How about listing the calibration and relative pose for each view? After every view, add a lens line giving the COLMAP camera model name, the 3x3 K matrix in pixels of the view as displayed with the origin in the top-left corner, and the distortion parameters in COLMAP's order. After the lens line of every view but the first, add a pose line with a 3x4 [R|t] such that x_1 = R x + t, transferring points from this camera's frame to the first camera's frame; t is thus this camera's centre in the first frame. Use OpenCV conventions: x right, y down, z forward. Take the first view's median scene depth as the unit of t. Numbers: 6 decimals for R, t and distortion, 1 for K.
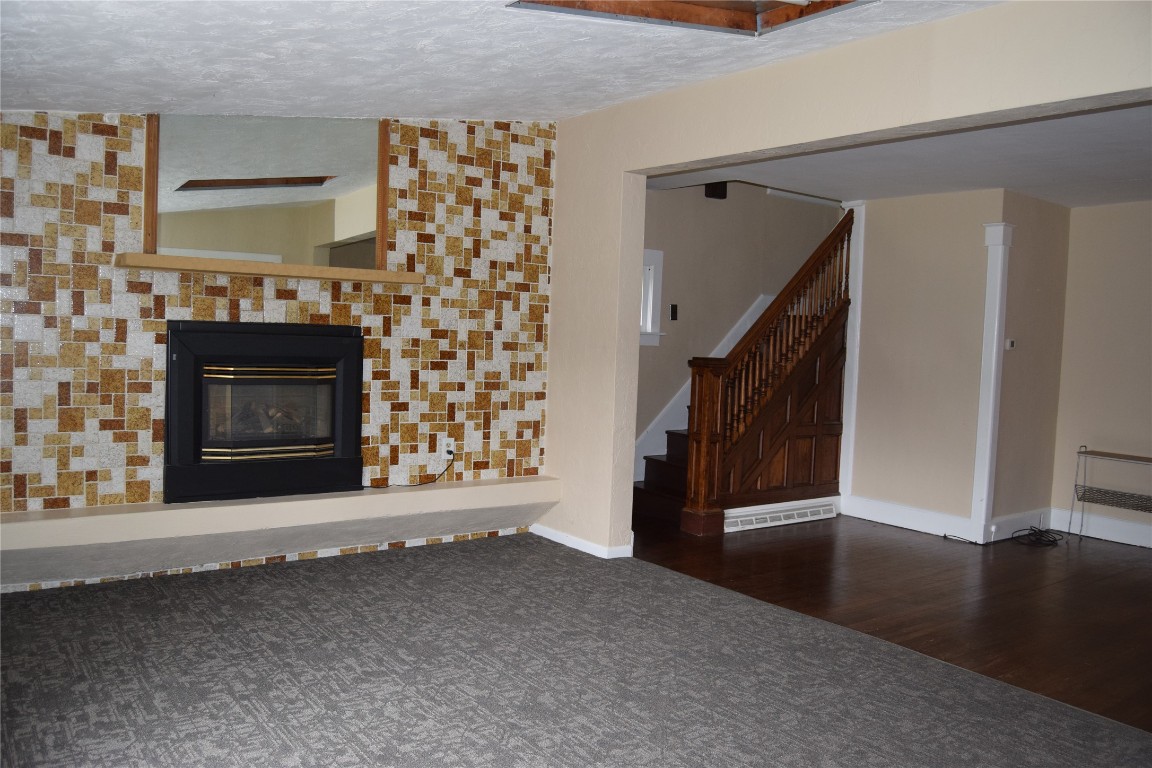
lens RADIAL K [[904.8, 0, 577.0], [0, 904.8, 387.2], [0, 0, 1]] dist [-0.073998, 0.019442]
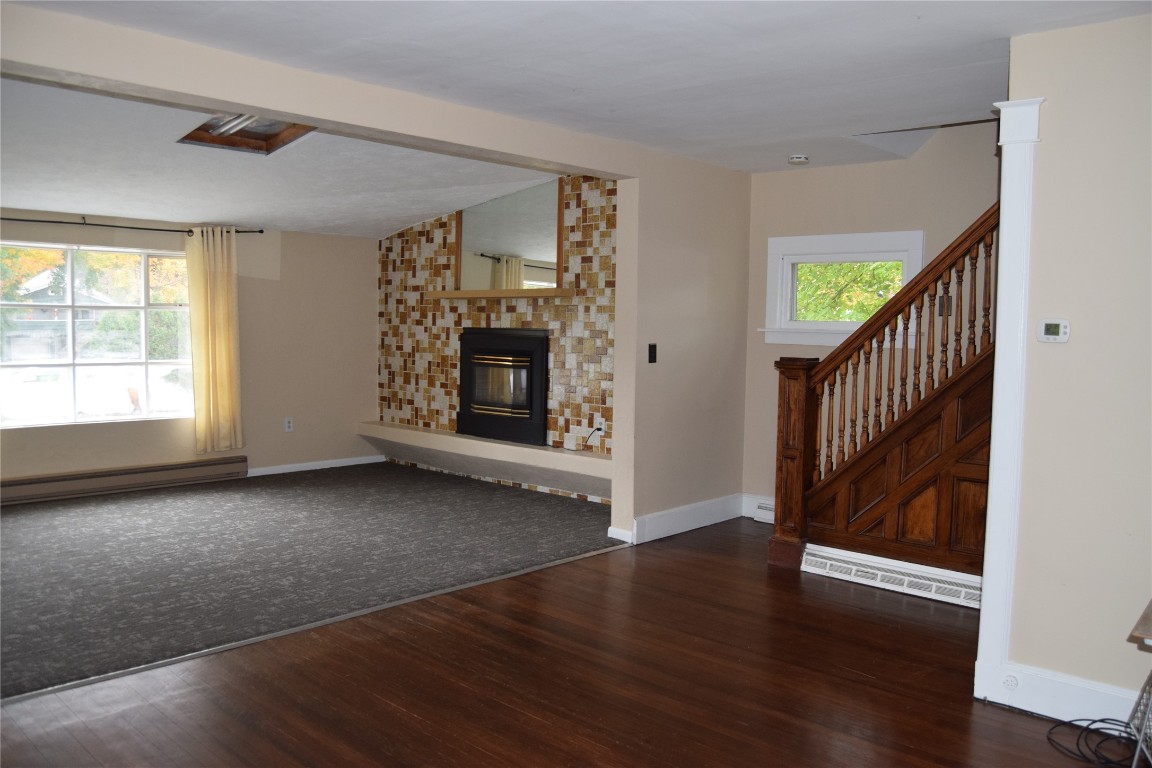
lens RADIAL K [[904.8, 0, 573.8], [0, 904.8, 386.3], [0, 0, 1]] dist [-0.073998, 0.019442]
pose [[0.183333, 0.031911, -0.982533, 1.161119], [-0.070676, 0.997314, 0.019203, -0.009155], [0.980507, 0.065921, 0.185096, 0.793715]]
